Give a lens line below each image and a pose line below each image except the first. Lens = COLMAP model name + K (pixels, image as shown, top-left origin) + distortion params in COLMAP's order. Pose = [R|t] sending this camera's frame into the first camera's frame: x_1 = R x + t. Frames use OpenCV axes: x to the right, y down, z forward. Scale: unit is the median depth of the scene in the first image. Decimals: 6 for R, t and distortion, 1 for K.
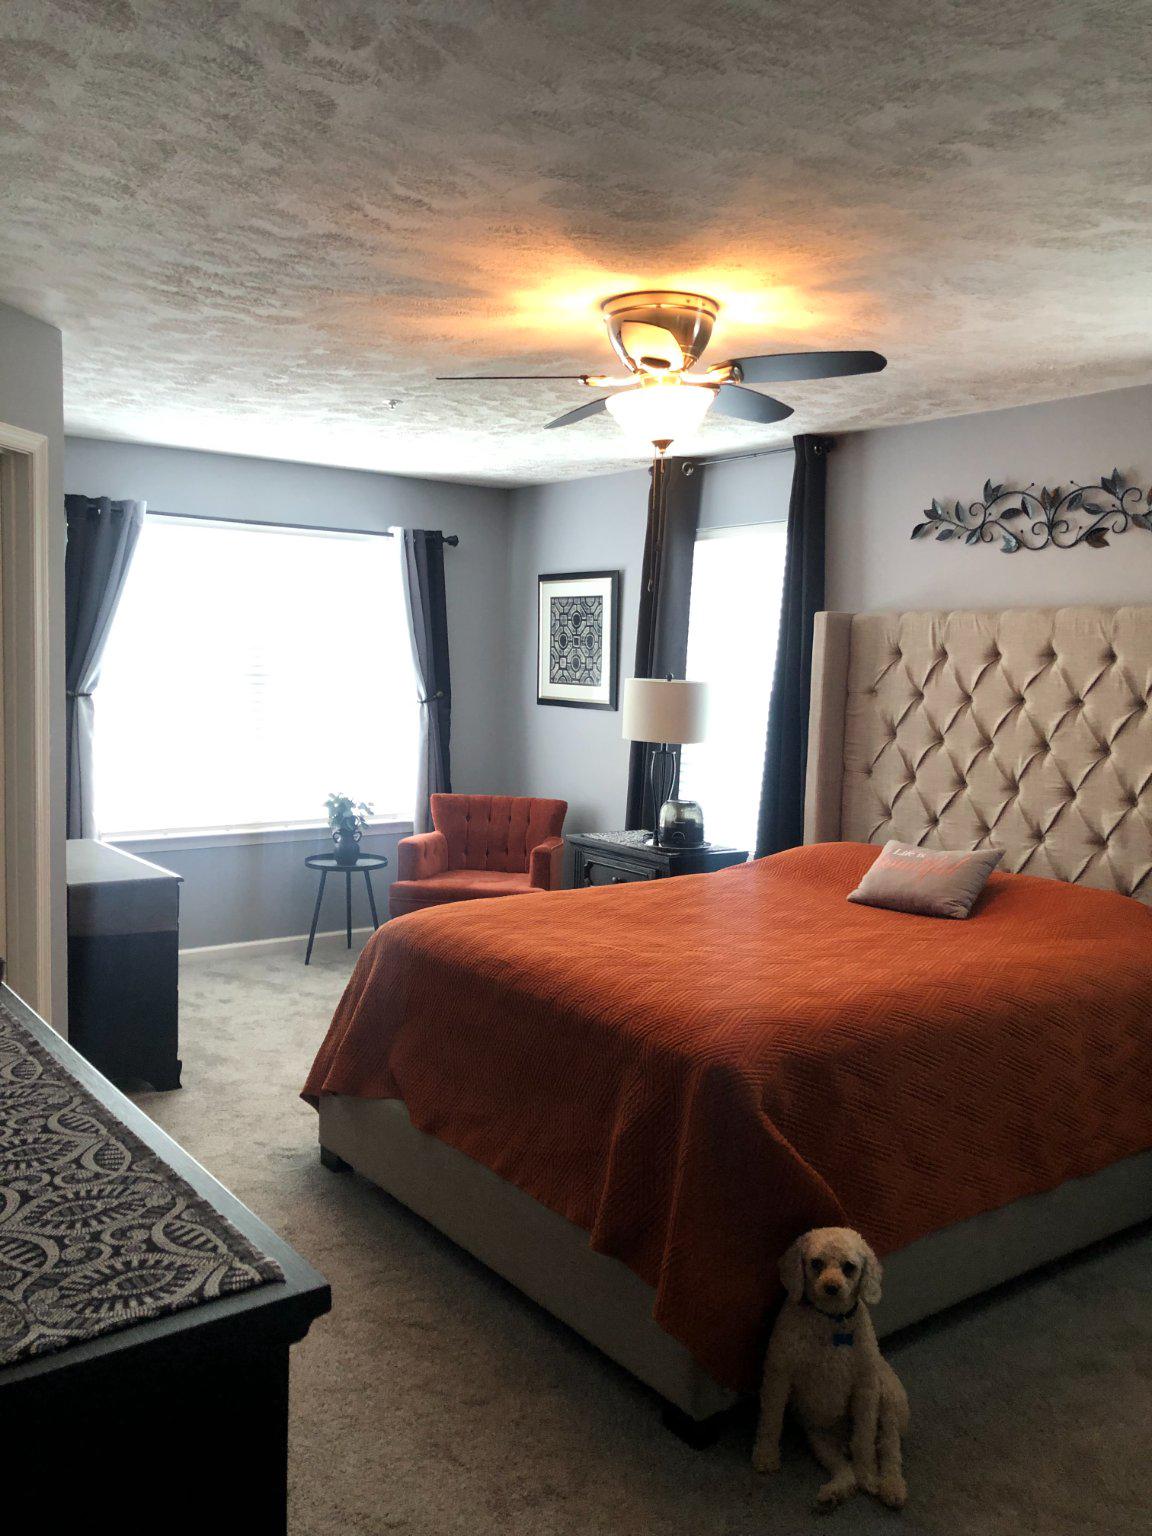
lens RADIAL K [[1269.8, 0, 582.0], [0, 1269.8, 752.6], [0, 0, 1]] dist [0.015059, -0.018705]
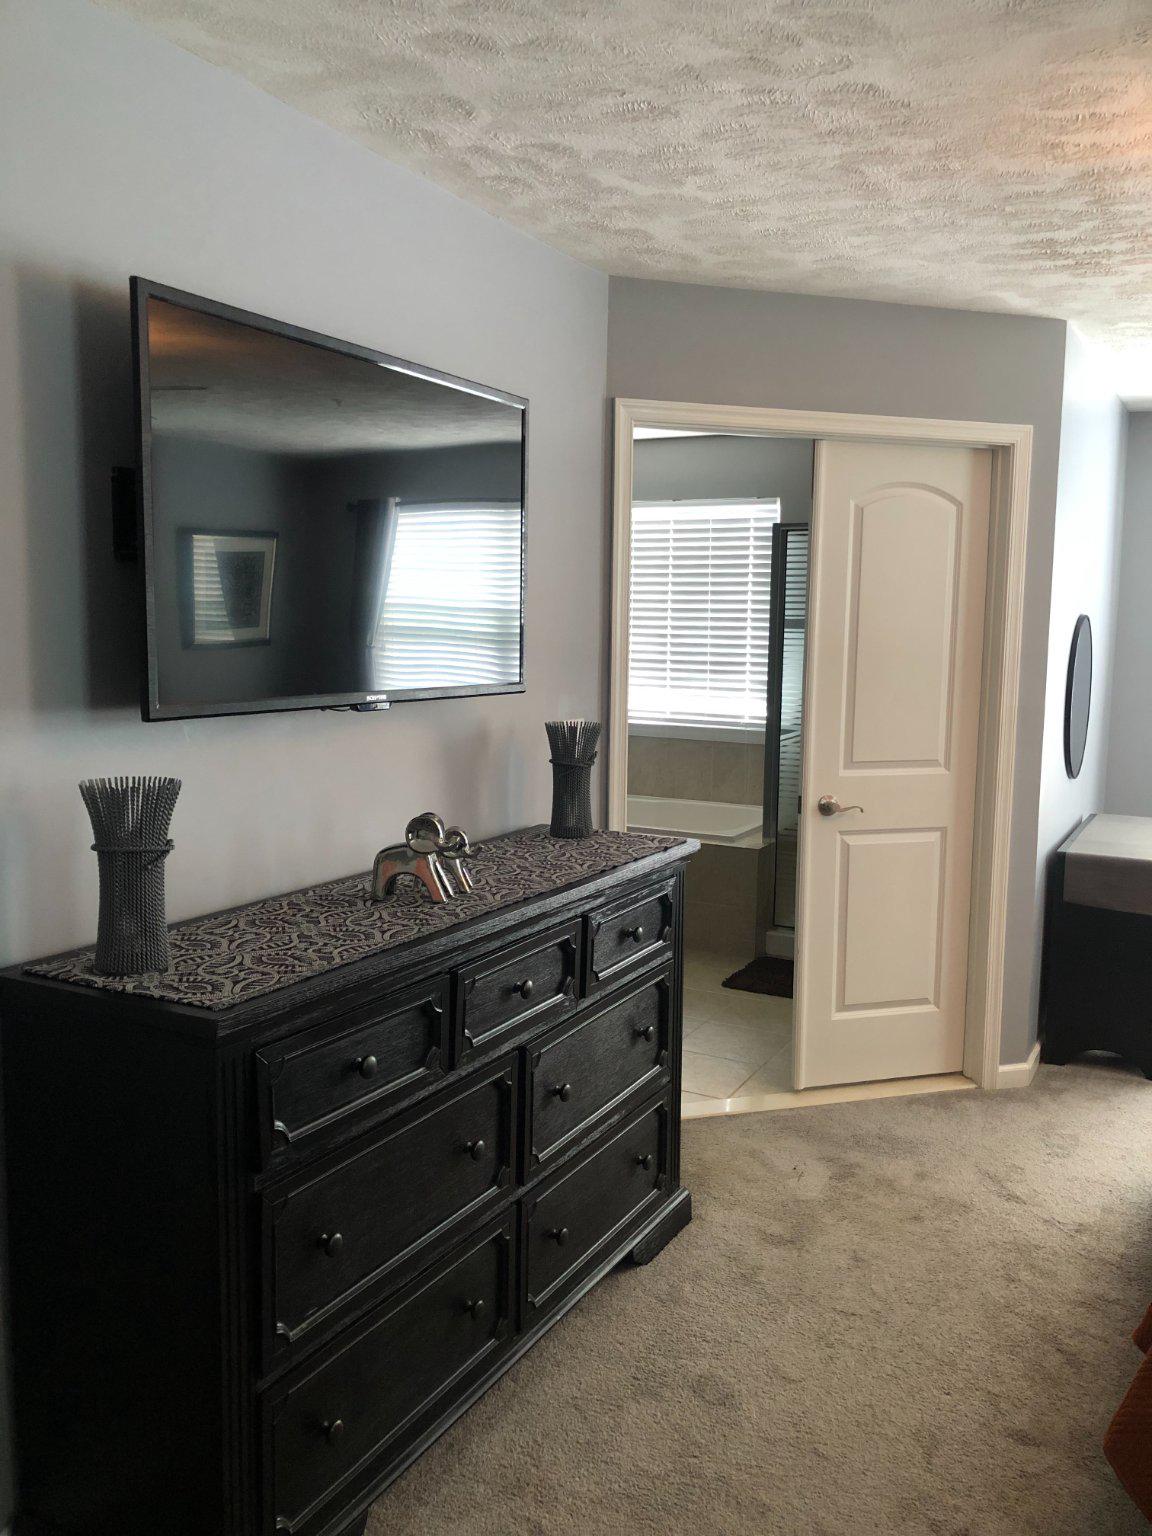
lens RADIAL K [[1228.6, 0, 566.8], [0, 1228.6, 765.3], [0, 0, 1]] dist [0.060599, -0.106424]
pose [[0.402257, 0.085272, -0.911547, 0.591265], [-0.066361, 0.995750, 0.063865, -0.007947], [0.913119, 0.034801, 0.406206, 0.343862]]
